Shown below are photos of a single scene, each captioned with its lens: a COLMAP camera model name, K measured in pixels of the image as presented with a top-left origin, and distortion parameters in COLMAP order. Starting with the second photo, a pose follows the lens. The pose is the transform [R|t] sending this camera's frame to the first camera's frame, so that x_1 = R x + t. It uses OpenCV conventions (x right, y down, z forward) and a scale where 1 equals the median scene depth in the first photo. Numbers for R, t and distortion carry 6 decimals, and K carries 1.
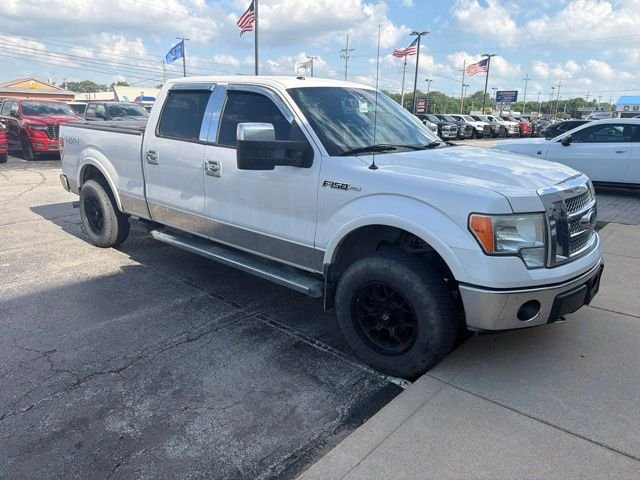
lens RADIAL K [[457.0, 0, 309.6], [0, 457.0, 229.6], [0, 0, 1]] dist [0.045567, -0.046658]
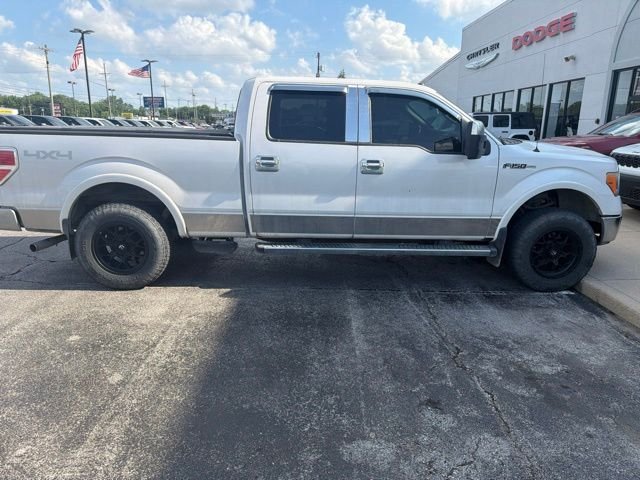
lens RADIAL K [[458.5, 0, 314.9], [0, 458.5, 234.8], [0, 0, 1]] dist [0.045230, -0.052516]
pose [[0.729169, -0.171806, 0.662416, -0.832408], [0.172517, 0.982859, 0.065014, -0.056659], [-0.662231, 0.066872, 0.746310, 0.245241]]
